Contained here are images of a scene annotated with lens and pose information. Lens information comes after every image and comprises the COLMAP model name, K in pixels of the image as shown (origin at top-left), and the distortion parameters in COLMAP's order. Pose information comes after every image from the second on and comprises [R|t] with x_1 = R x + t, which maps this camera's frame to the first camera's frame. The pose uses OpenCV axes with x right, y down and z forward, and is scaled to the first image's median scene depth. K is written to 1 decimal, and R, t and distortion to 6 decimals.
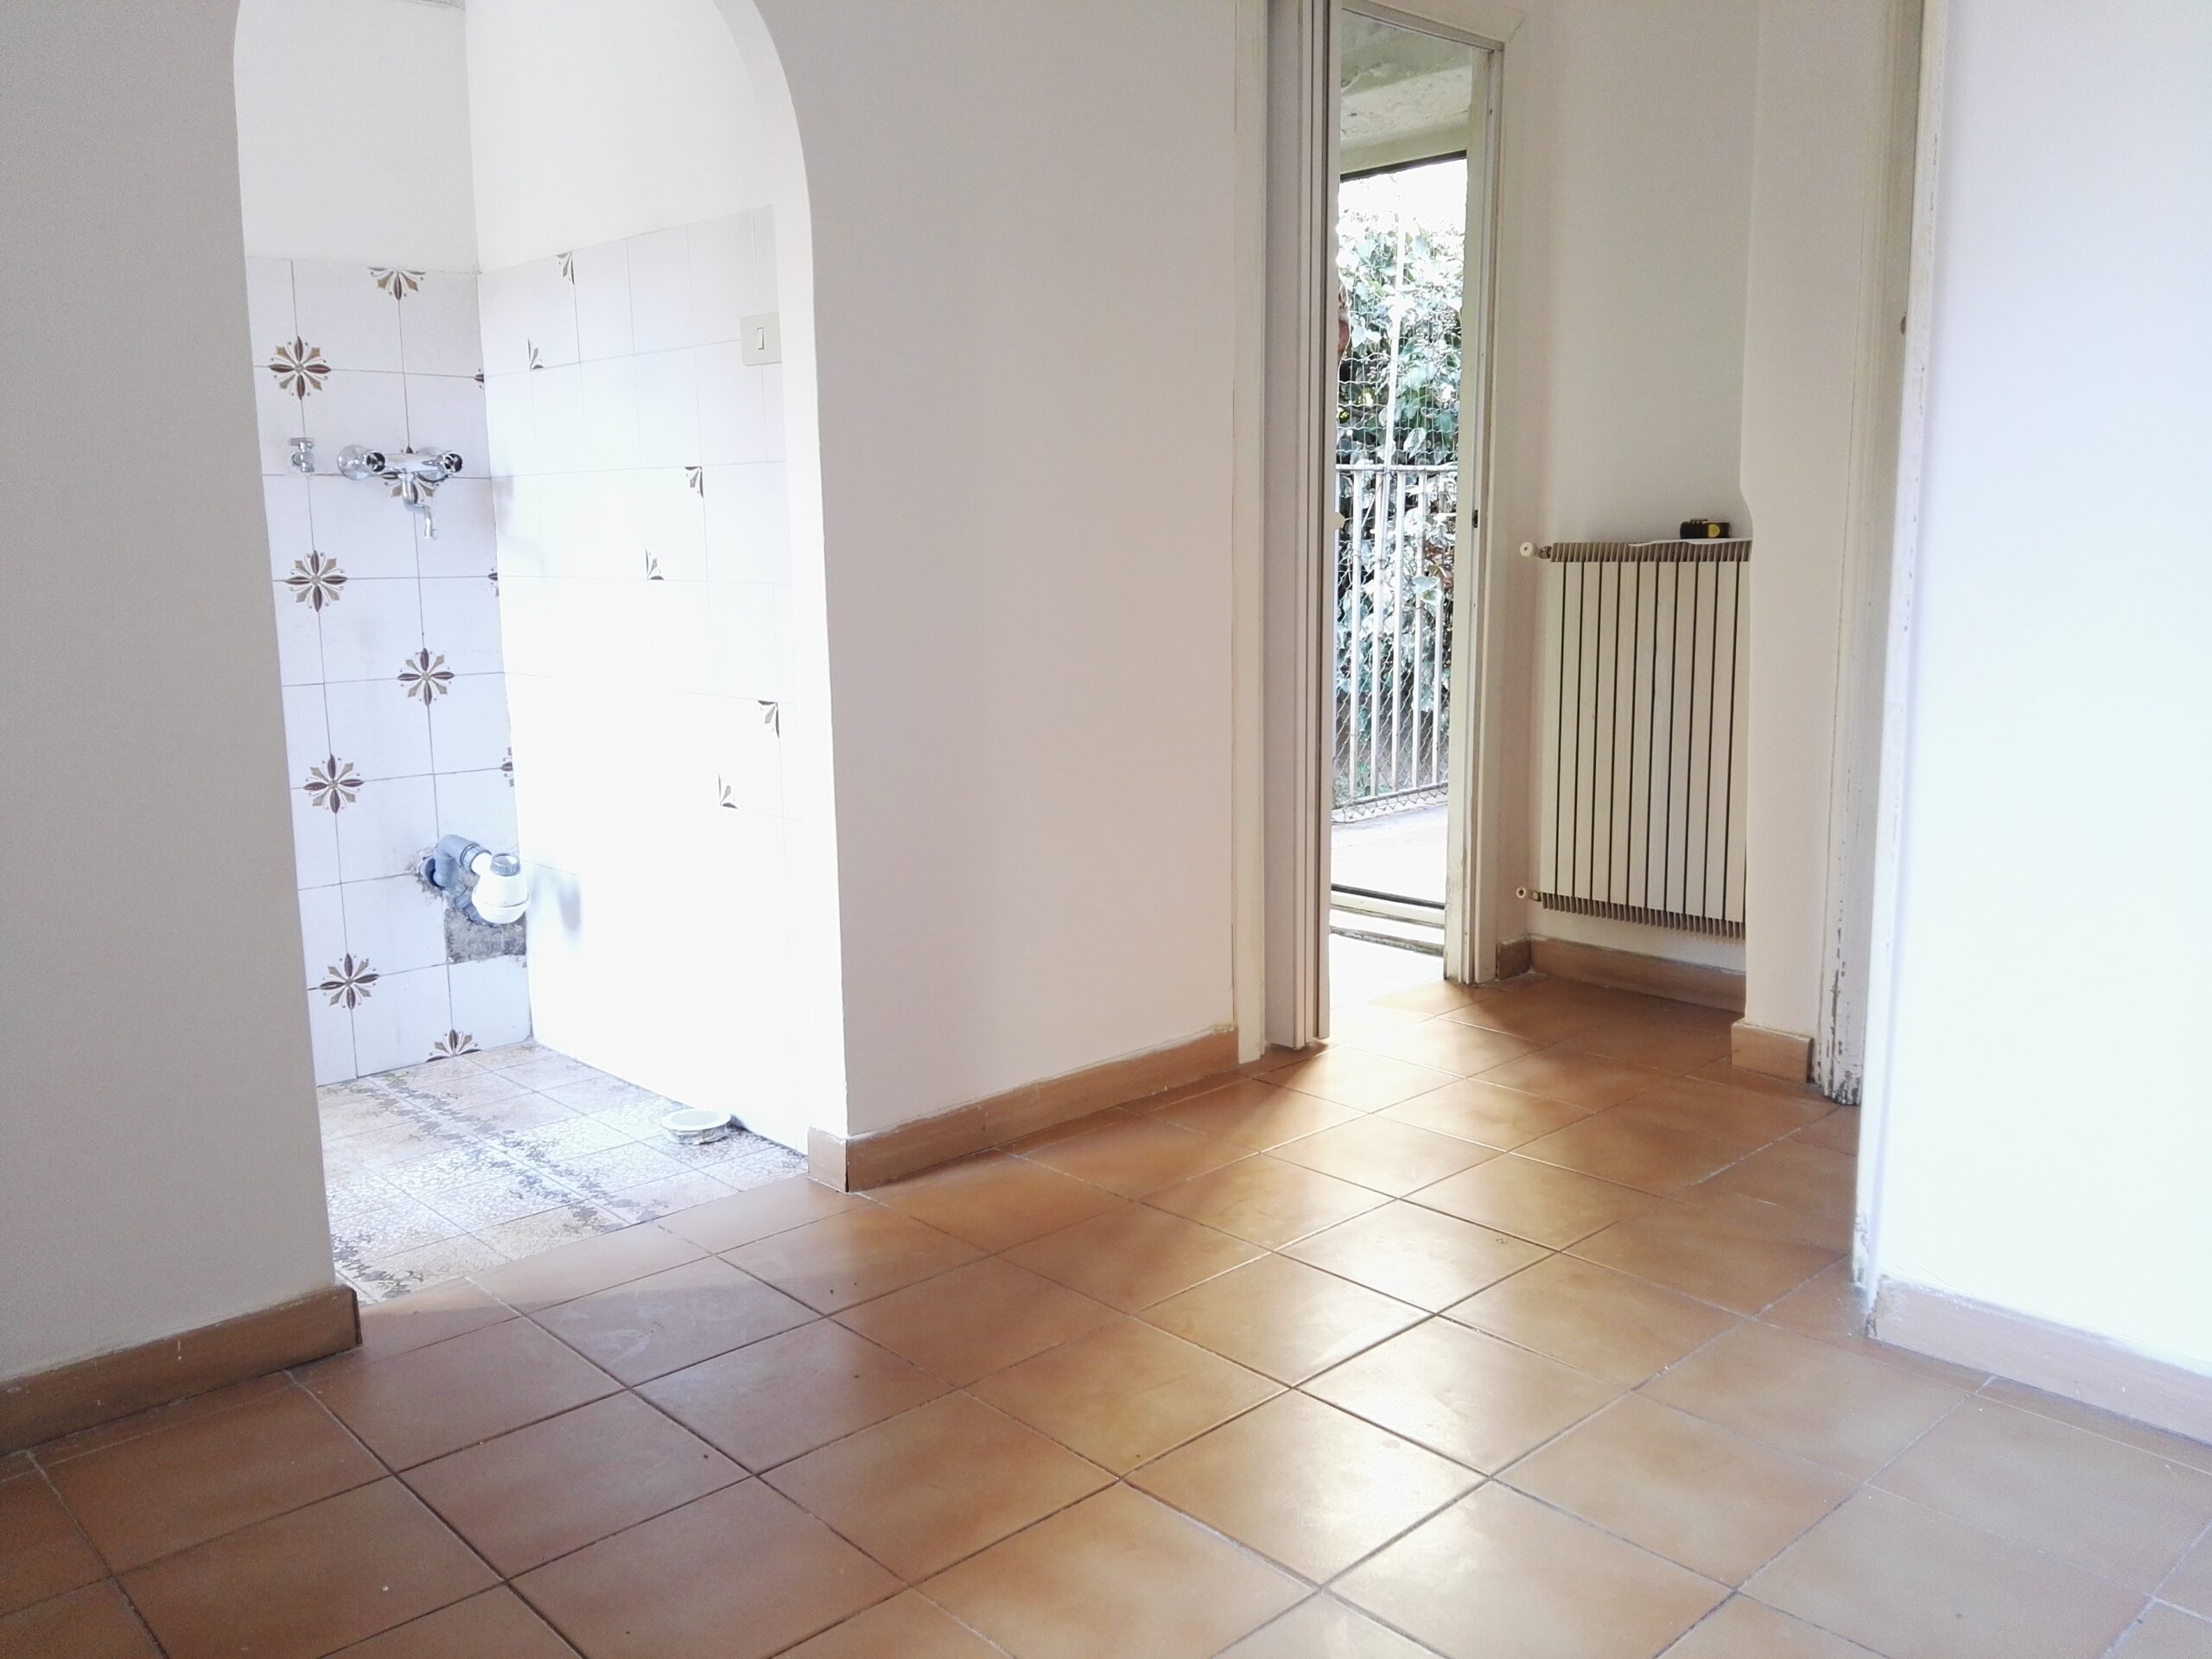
lens RADIAL K [[1761.0, 0, 1159.8], [0, 1761.0, 861.0], [0, 0, 1]] dist [0.048892, -0.113573]
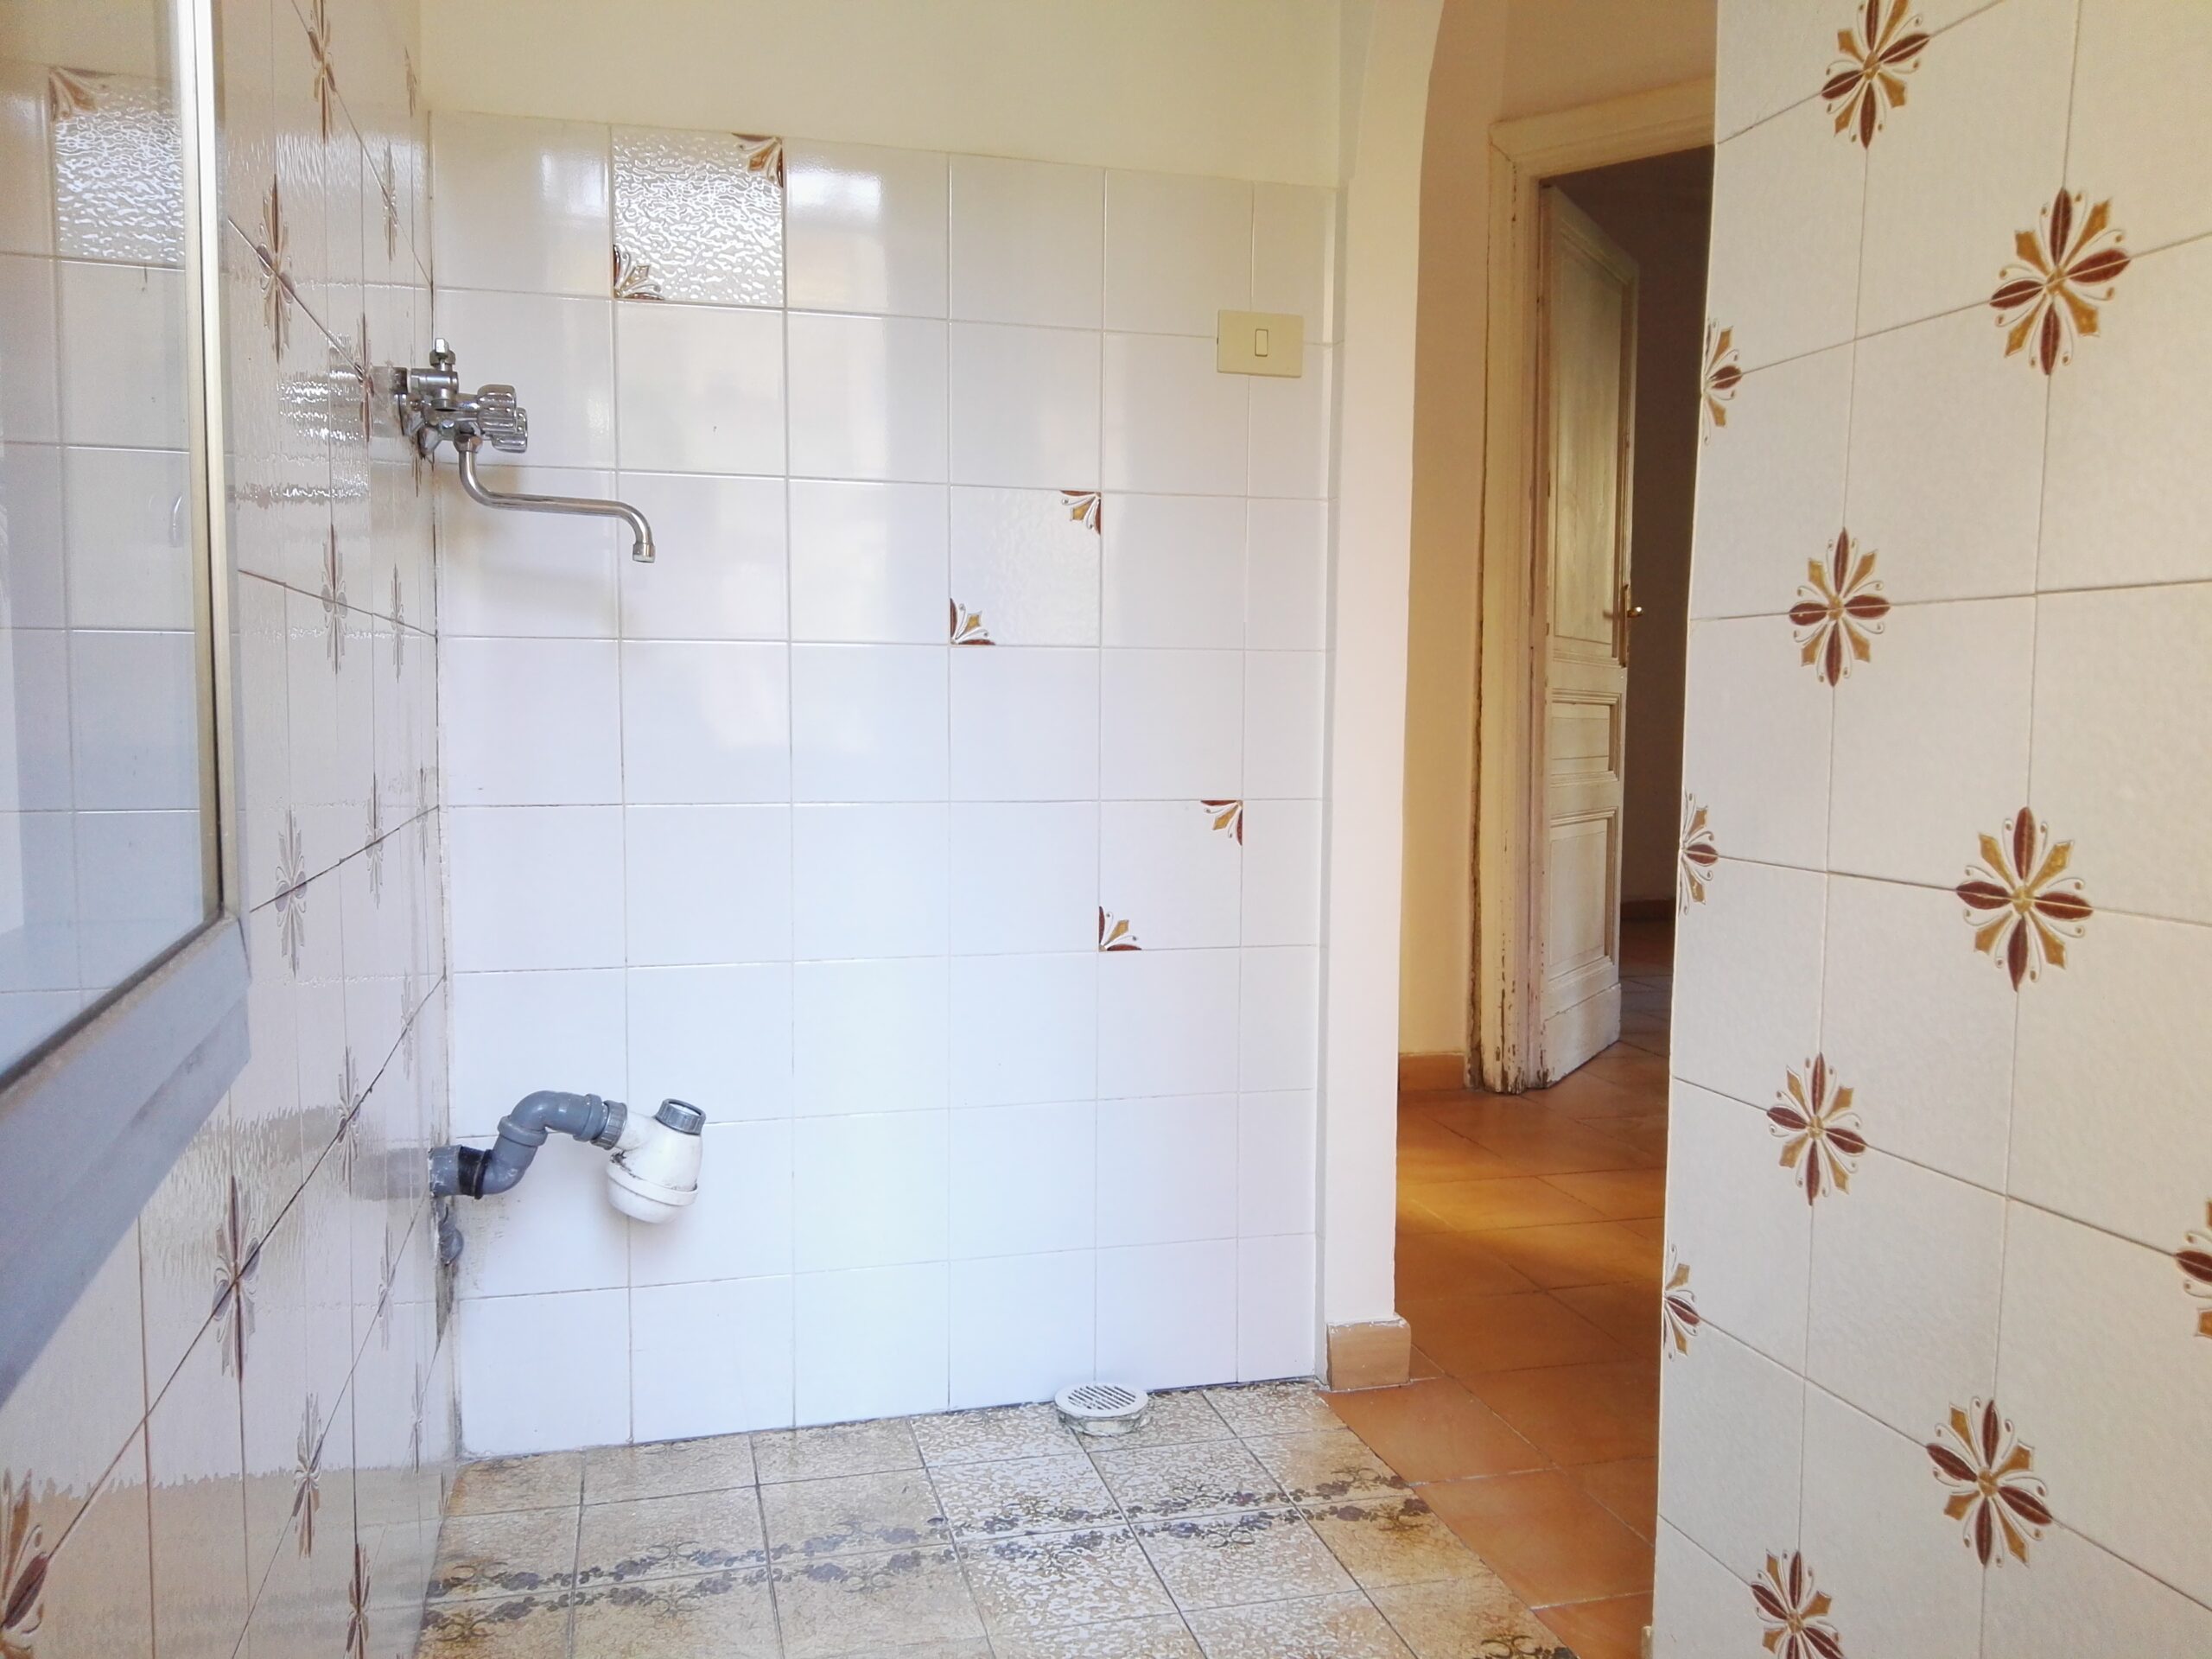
lens RADIAL K [[1763.4, 0, 1135.8], [0, 1763.4, 832.5], [0, 0, 1]] dist [0.045238, -0.105683]
pose [[0.490867, -0.053197, 0.869609, -0.811687], [0.145986, 0.989044, -0.021901, -0.056785], [-0.858917, 0.137701, 0.493255, 0.573367]]
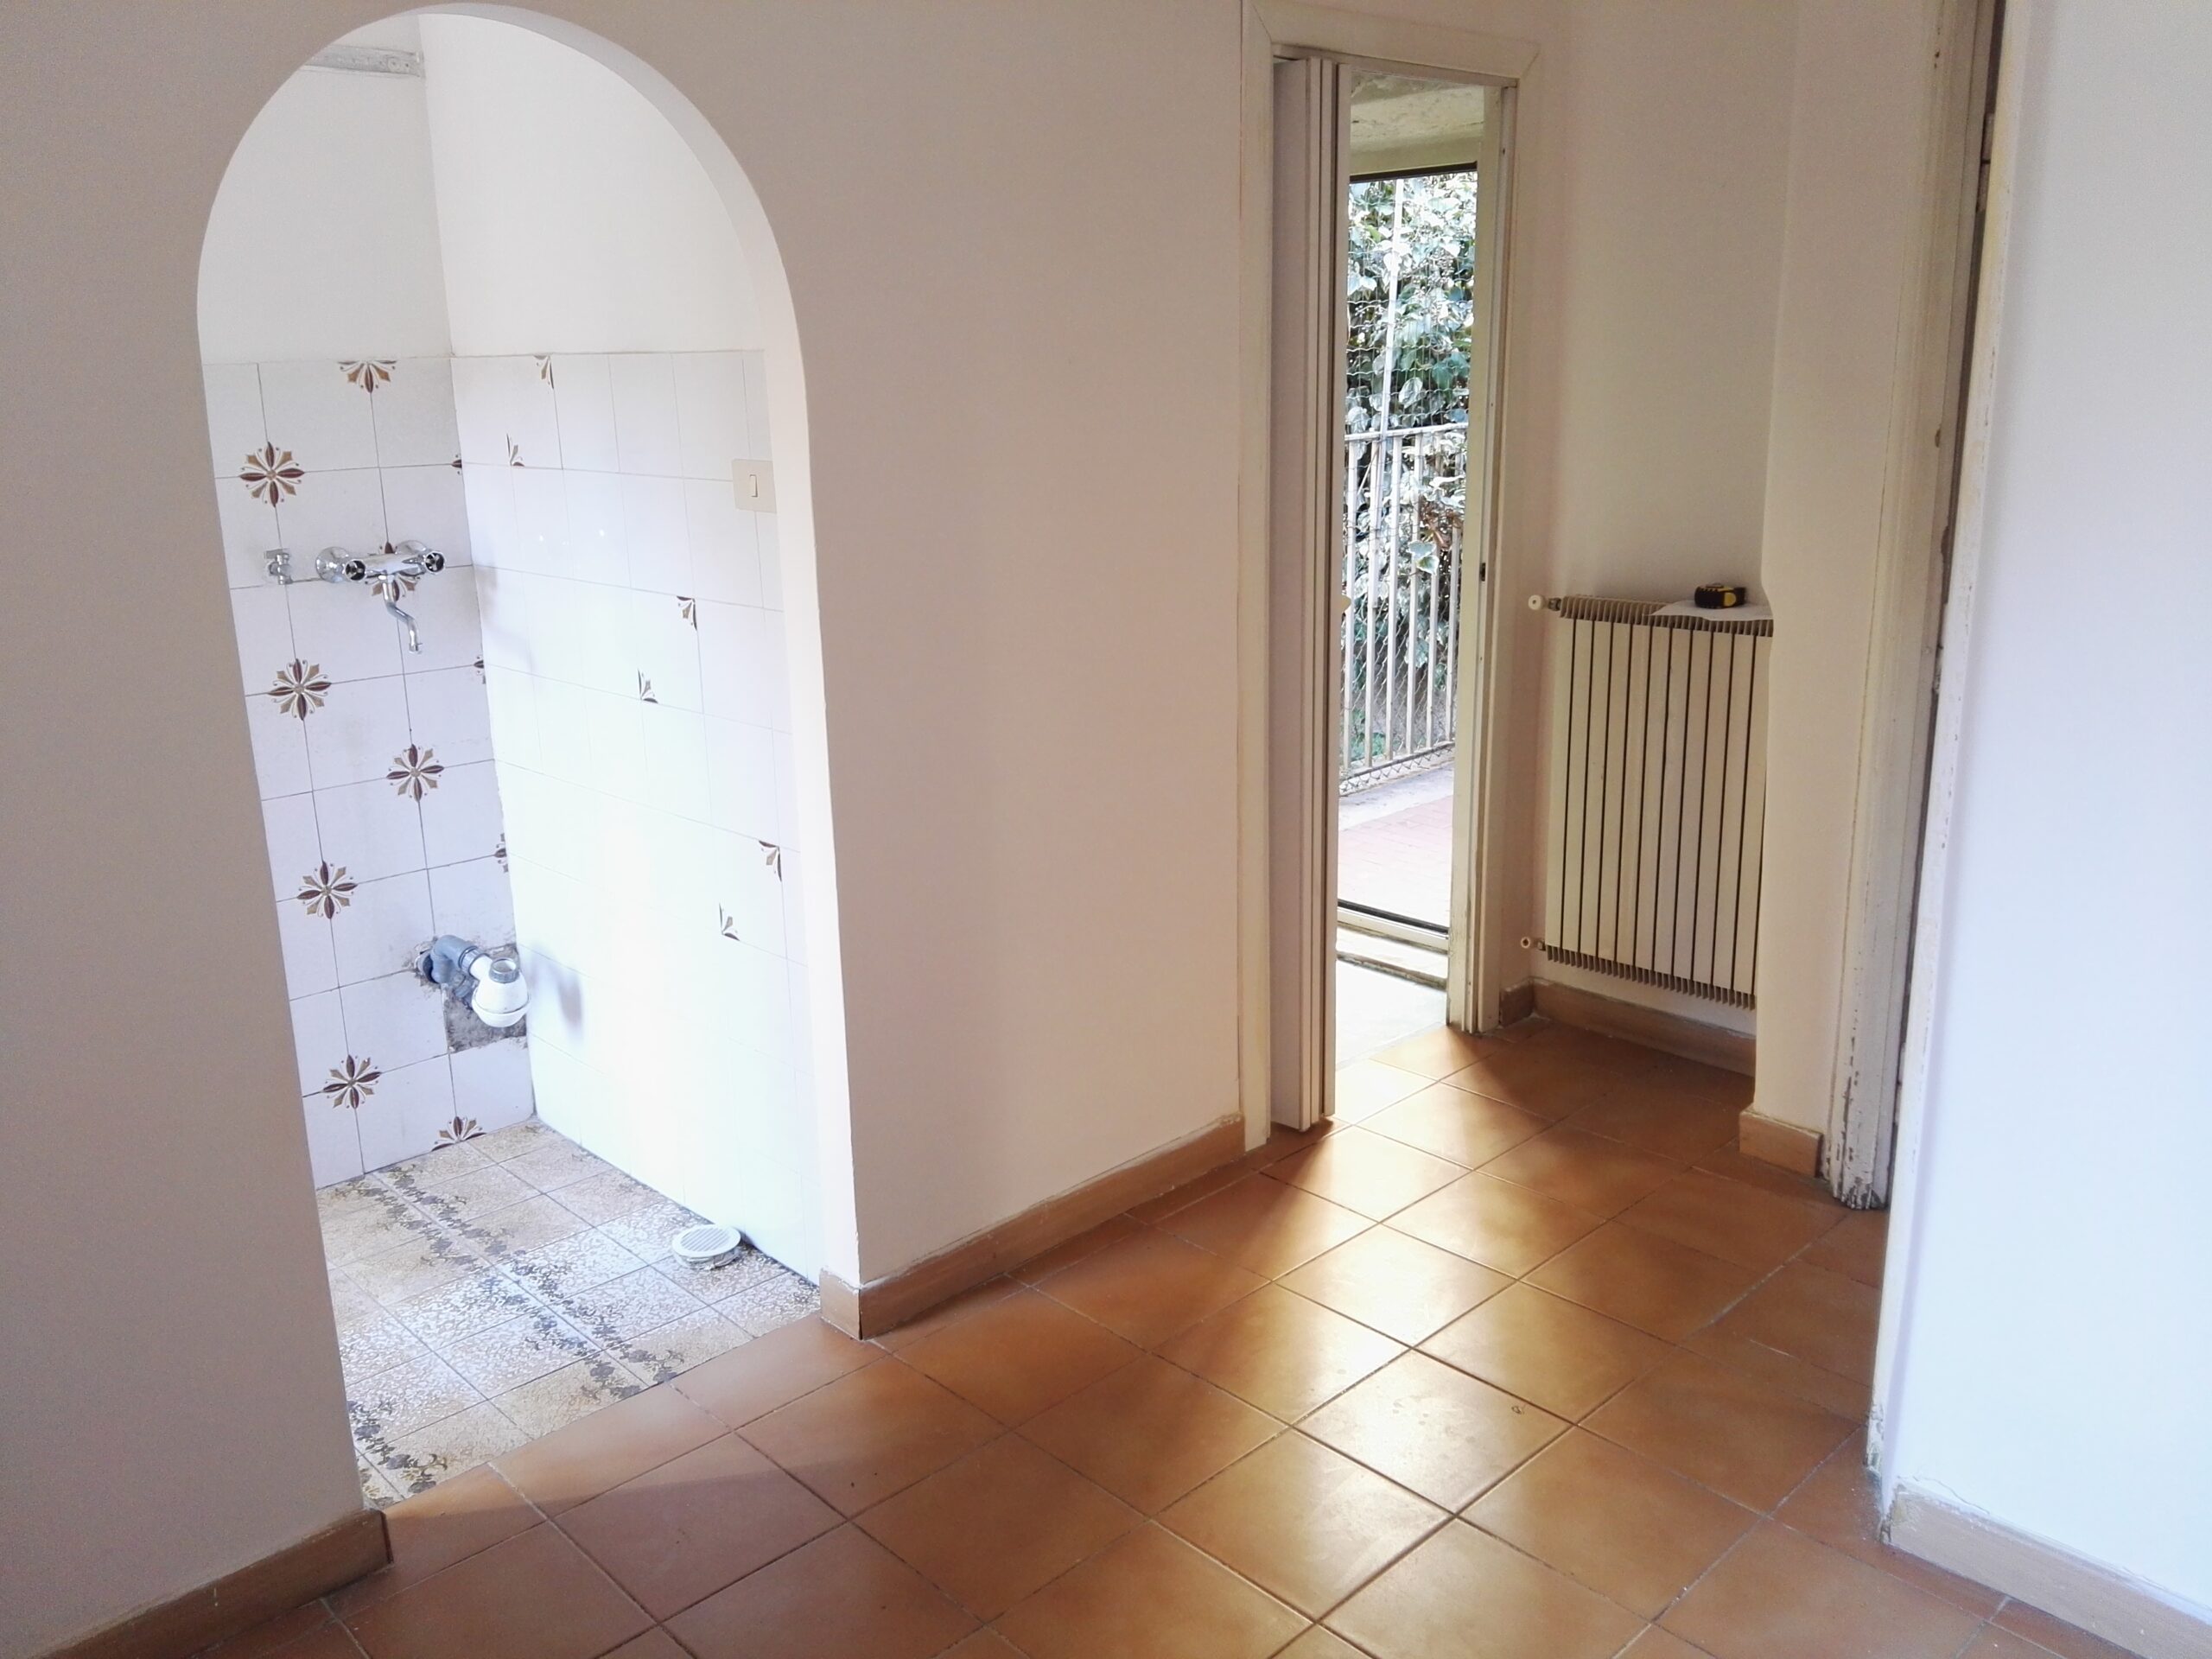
lens RADIAL K [[1763.4, 0, 1135.8], [0, 1763.4, 832.5], [0, 0, 1]] dist [0.045238, -0.105683]
pose [[0.999959, -0.009021, -0.001271, -0.014835], [0.009096, 0.996364, 0.084716, -0.157204], [0.000503, -0.084724, 0.996404, 0.019653]]
